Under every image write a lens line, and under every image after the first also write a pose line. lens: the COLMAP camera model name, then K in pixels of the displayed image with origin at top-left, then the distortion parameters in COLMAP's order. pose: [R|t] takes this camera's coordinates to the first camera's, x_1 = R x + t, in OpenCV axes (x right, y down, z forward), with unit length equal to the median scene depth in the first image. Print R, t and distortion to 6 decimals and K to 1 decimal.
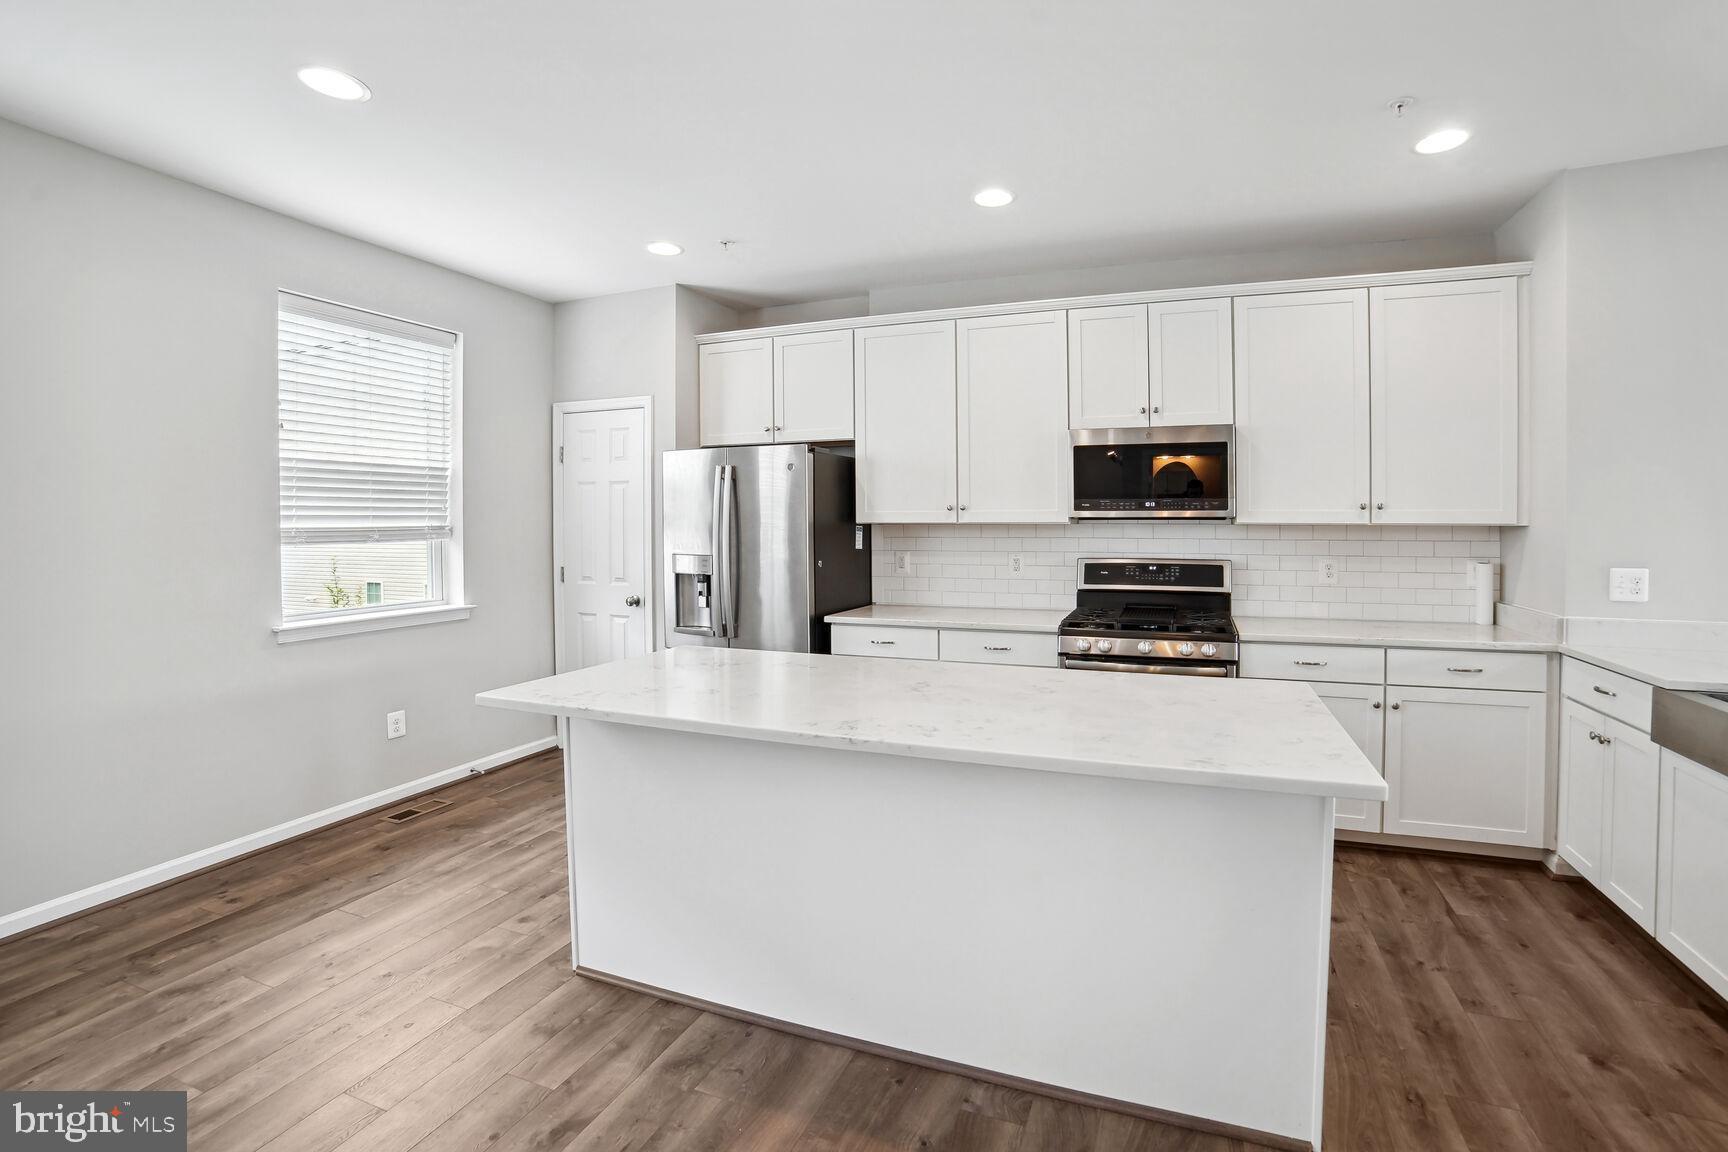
lens RADIAL K [[750.2, 0, 904.6], [0, 750.2, 547.7], [0, 0, 1]] dist [-0.040225, 0.000154]
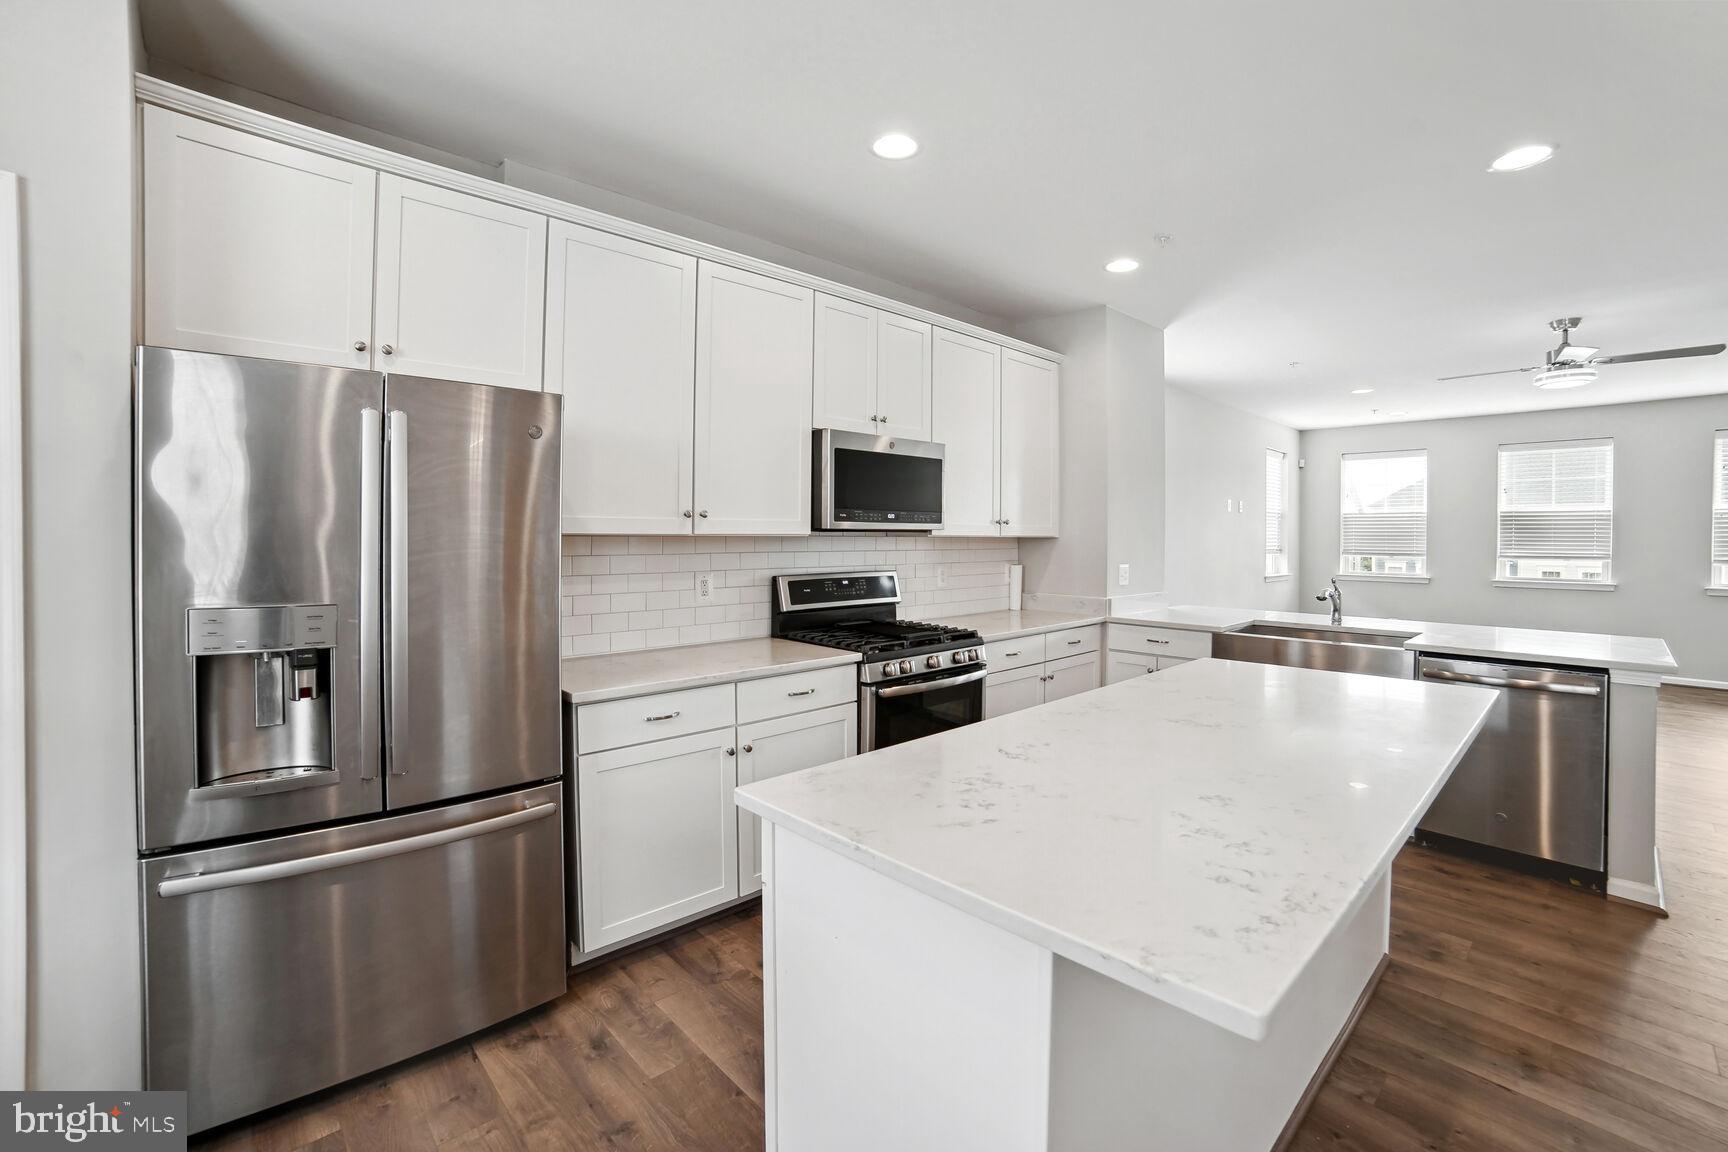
lens RADIAL K [[792.0, 0, 869.8], [0, 792.0, 540.3], [0, 0, 1]] dist [-0.040233, 0.020386]
pose [[0.435837, -0.003112, 0.900020, -0.596910], [0.025084, 0.999648, -0.008690, -0.017690], [-0.899676, 0.026363, 0.435762, 0.558947]]
